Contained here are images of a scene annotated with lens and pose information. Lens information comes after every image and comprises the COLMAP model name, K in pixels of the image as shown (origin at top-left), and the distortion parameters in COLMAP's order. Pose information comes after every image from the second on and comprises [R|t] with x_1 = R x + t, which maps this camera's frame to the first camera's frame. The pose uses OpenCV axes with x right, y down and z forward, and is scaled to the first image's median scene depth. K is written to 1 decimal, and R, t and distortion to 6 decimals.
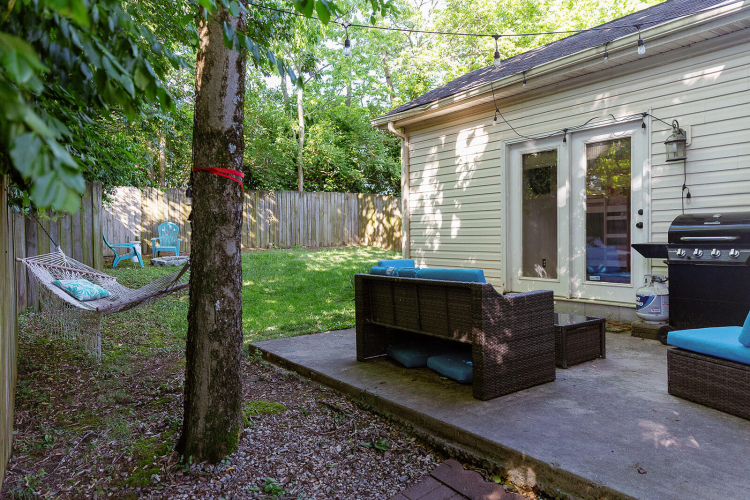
lens RADIAL K [[526.2, 0, 361.1], [0, 526.2, 252.4], [0, 0, 1]] dist [-0.001462, -0.001466]
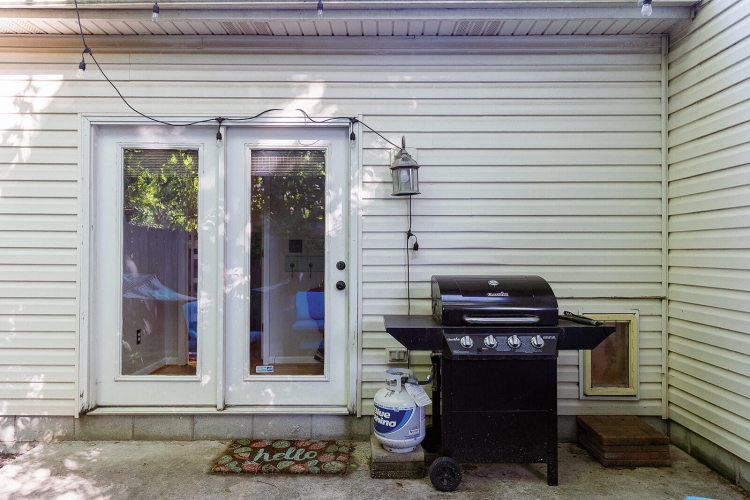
lens RADIAL K [[523.8, 0, 388.7], [0, 523.8, 247.3], [0, 0, 1]] dist [0.004683, -0.000950]
pose [[0.566644, 0.024401, 0.823601, 0.020192], [0.012665, 0.999185, -0.038317, -0.066476], [-0.823865, 0.032143, 0.565874, 0.521923]]
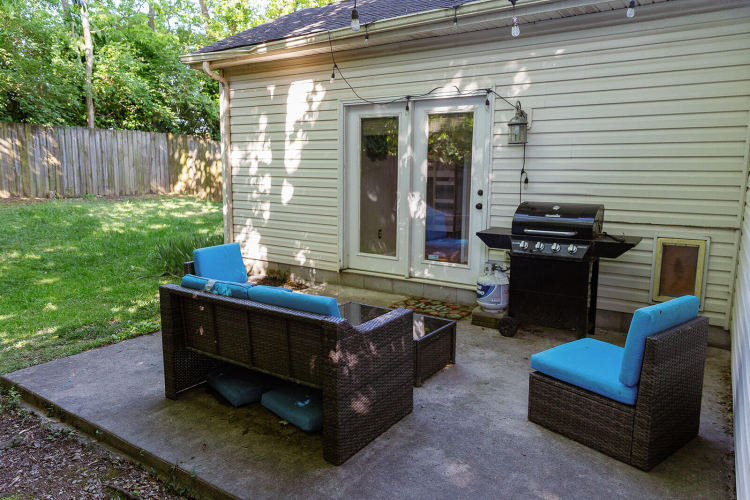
lens RADIAL K [[523.8, 0, 388.7], [0, 523.8, 247.3], [0, 0, 1]] dist [0.004683, -0.000950]
pose [[0.926592, -0.024416, 0.375274, 0.008047], [-0.017193, 0.994097, 0.107128, -0.069511], [-0.375674, -0.105716, 0.920702, 0.145369]]
